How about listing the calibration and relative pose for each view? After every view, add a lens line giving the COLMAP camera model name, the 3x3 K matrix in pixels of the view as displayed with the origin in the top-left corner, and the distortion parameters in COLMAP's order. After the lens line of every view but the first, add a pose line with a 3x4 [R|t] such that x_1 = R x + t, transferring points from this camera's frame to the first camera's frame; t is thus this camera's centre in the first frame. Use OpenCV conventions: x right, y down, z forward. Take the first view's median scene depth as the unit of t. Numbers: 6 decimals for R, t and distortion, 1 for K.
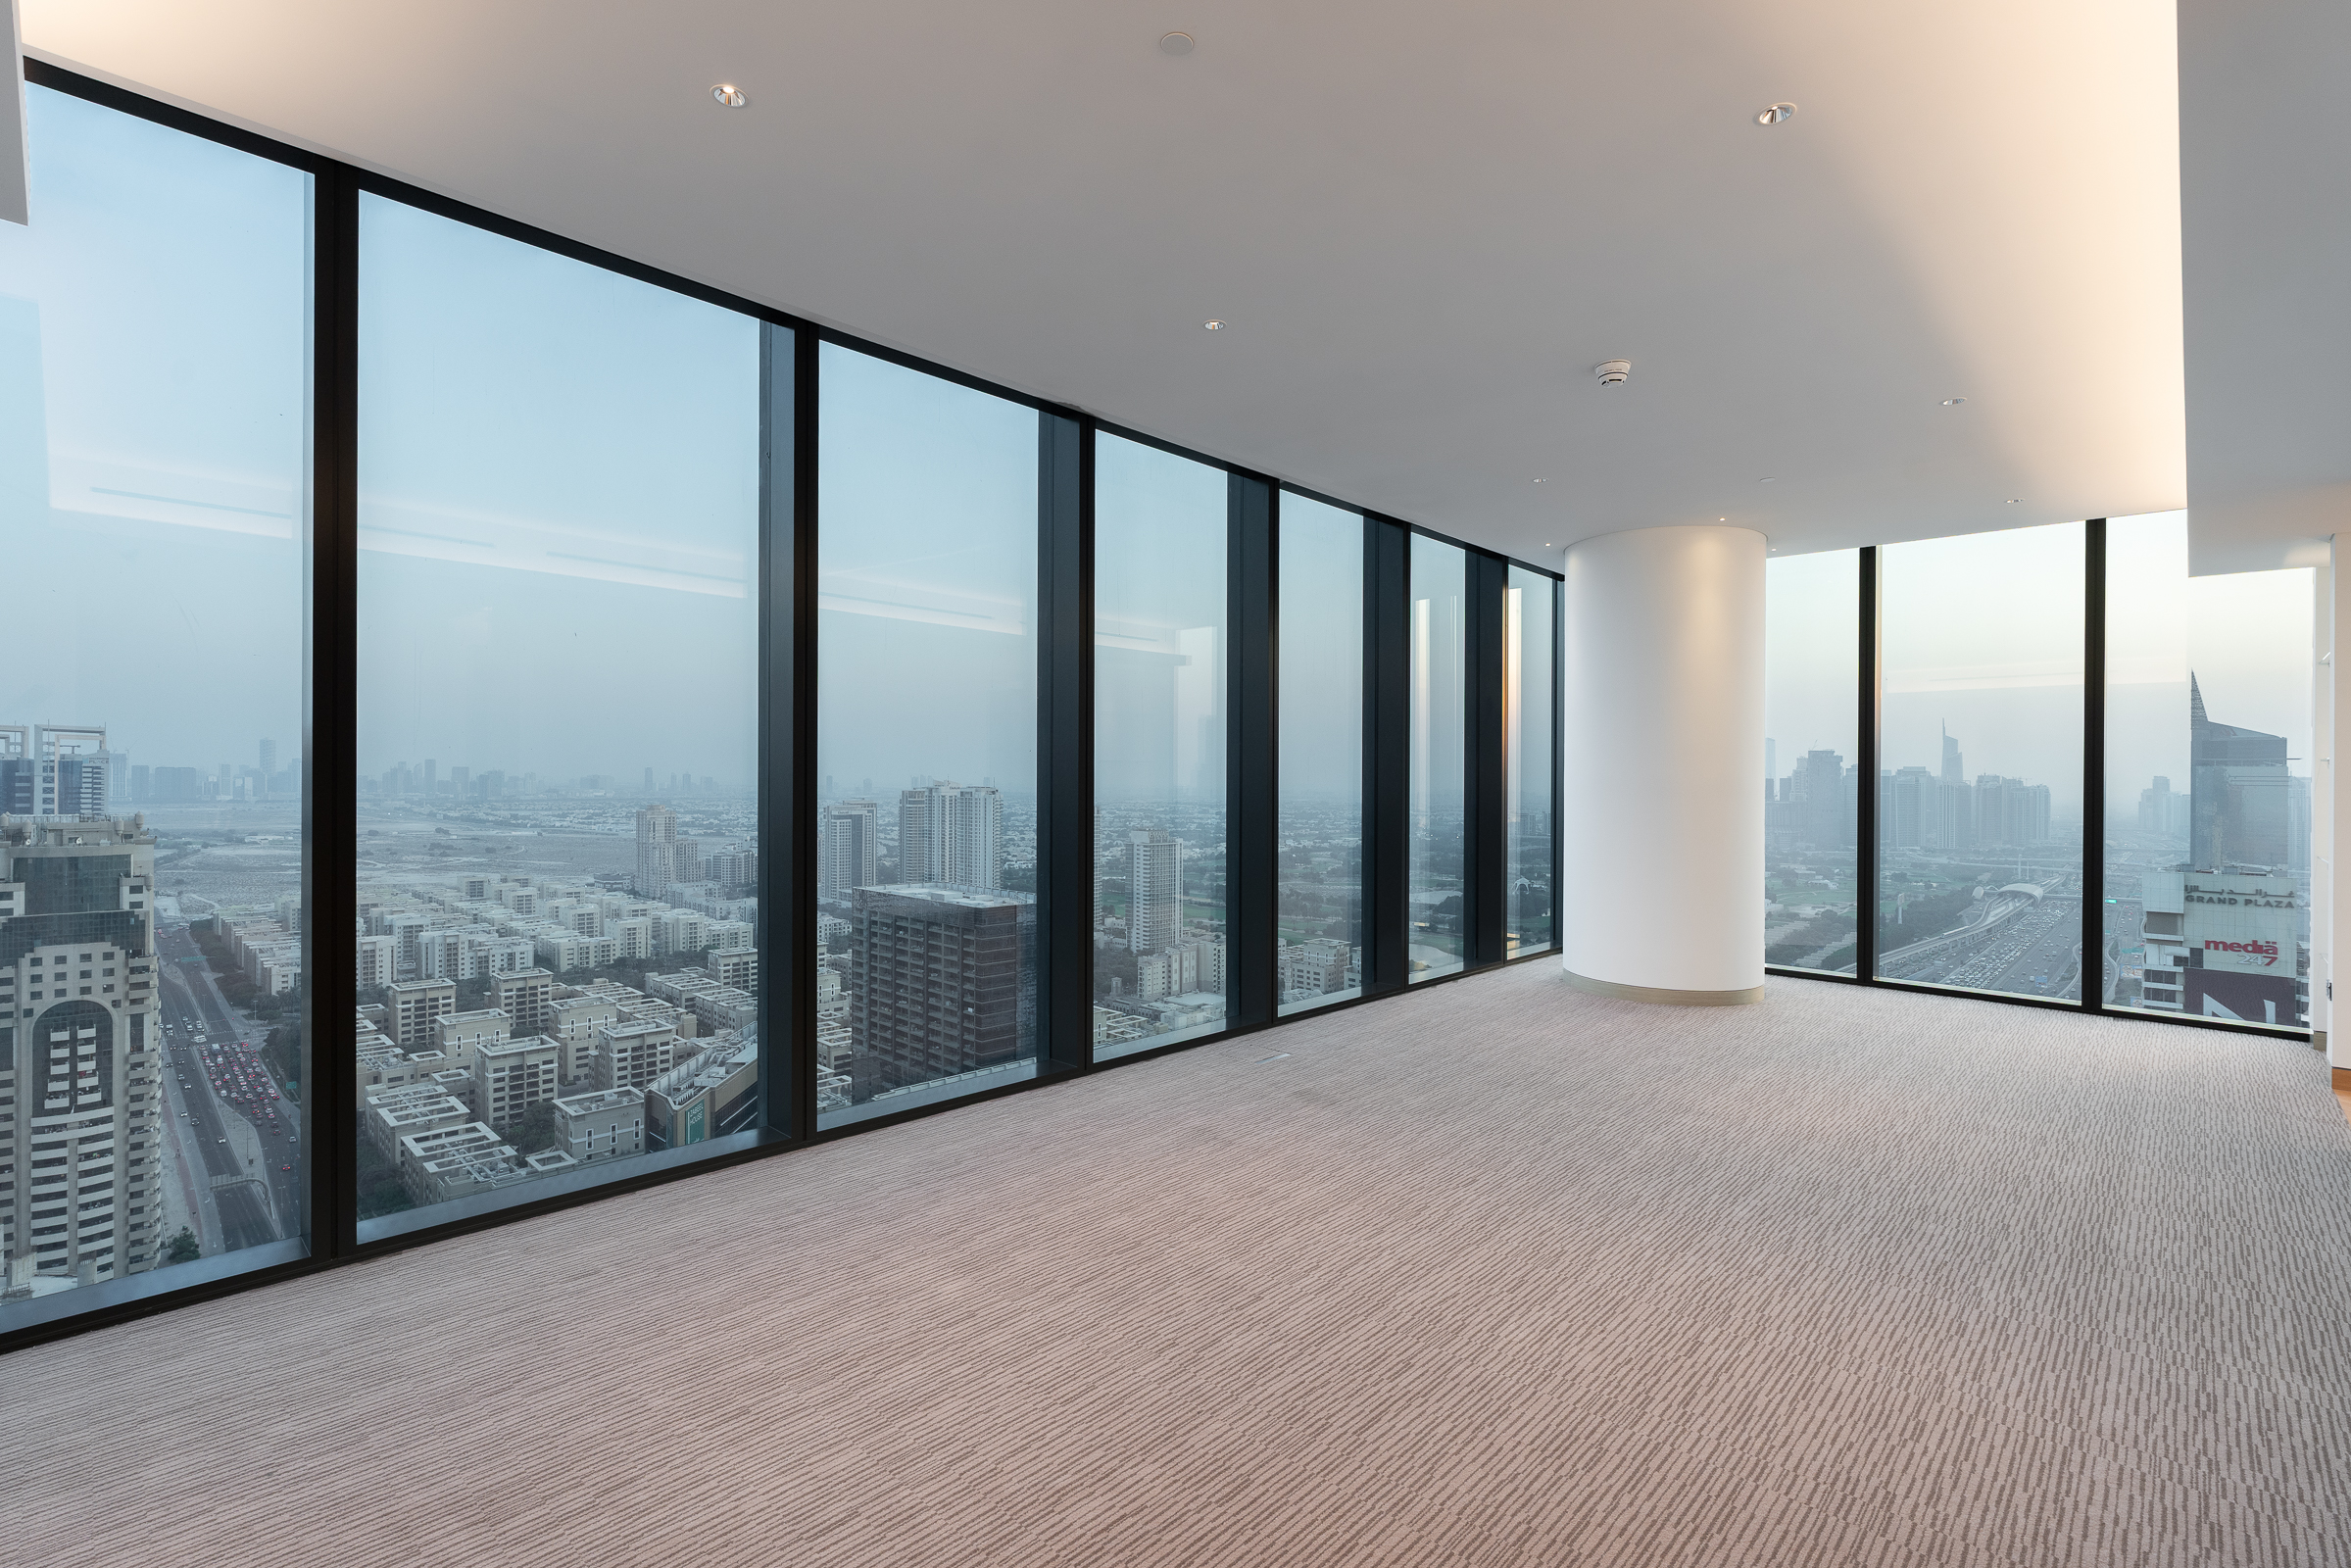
lens RADIAL K [[1061.2, 0, 1173.8], [0, 1061.2, 778.5], [0, 0, 1]] dist [0.001752, 0.000042]
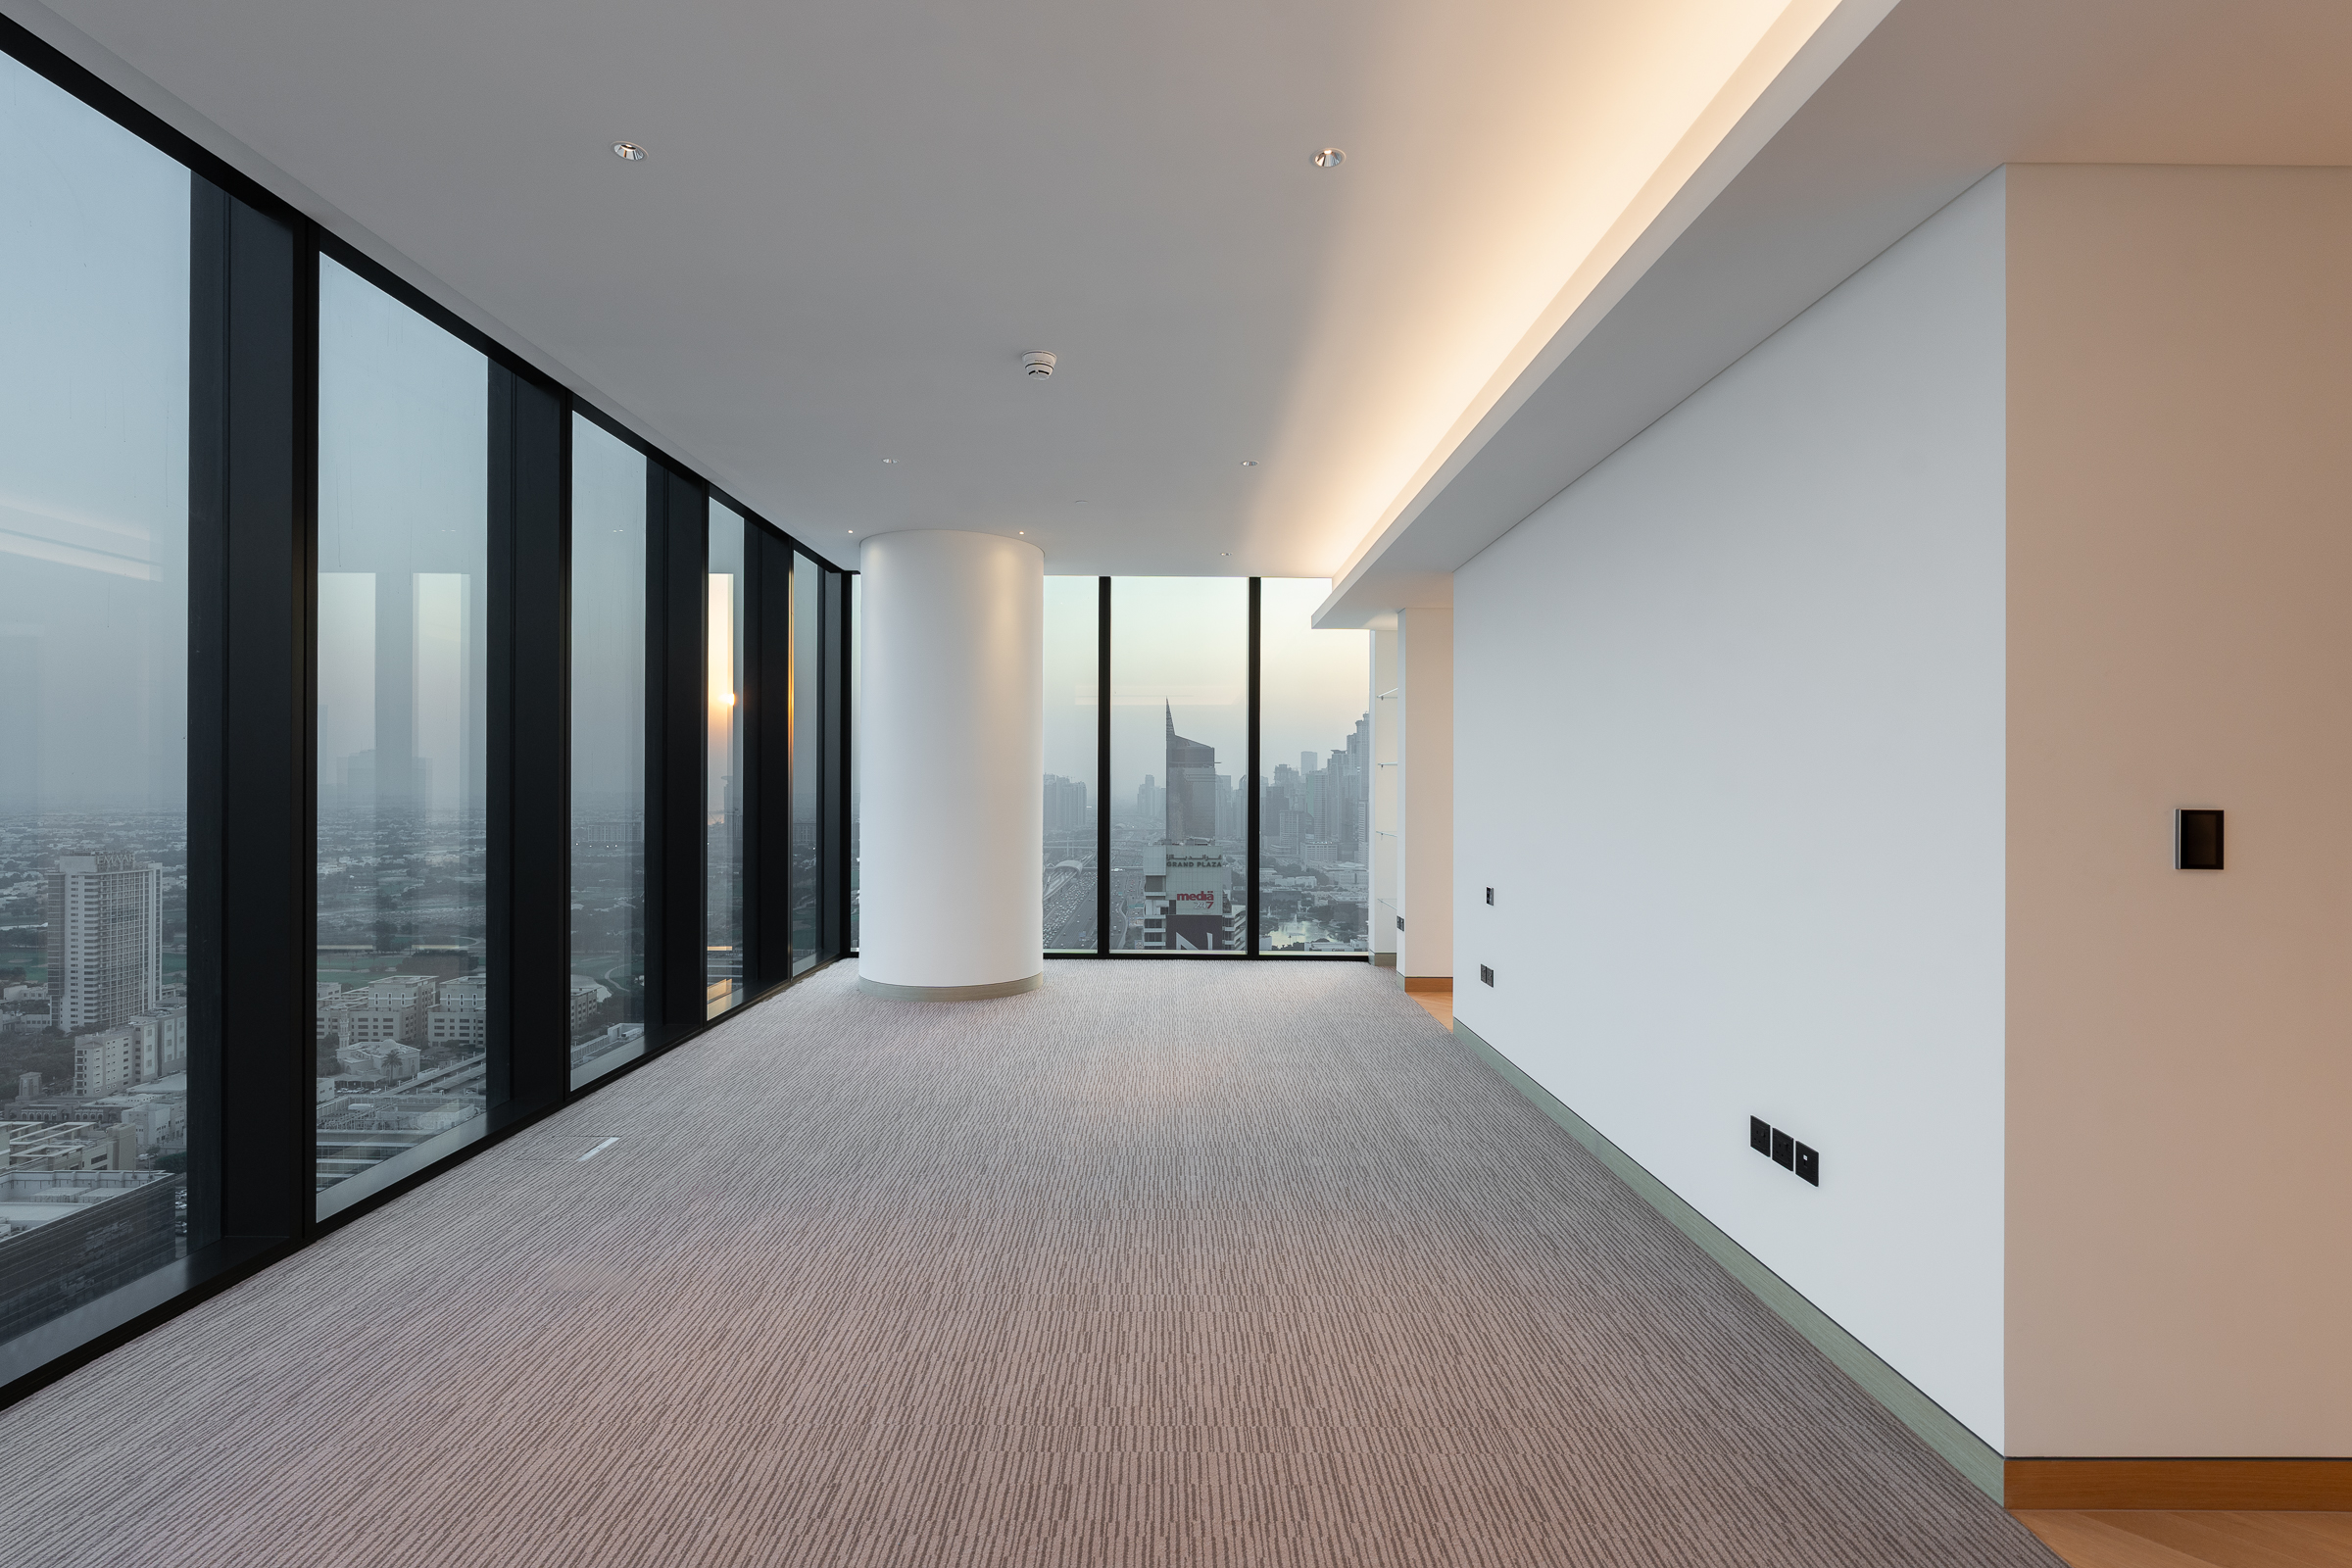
lens RADIAL K [[1071.8, 0, 1157.0], [0, 1071.8, 779.1], [0, 0, 1]] dist [-0.003240, 0.000504]
pose [[0.723395, -0.003956, 0.690423, -0.098245], [0.003416, 0.999992, 0.002151, -0.001183], [-0.690426, 0.000802, 0.723403, 0.112033]]
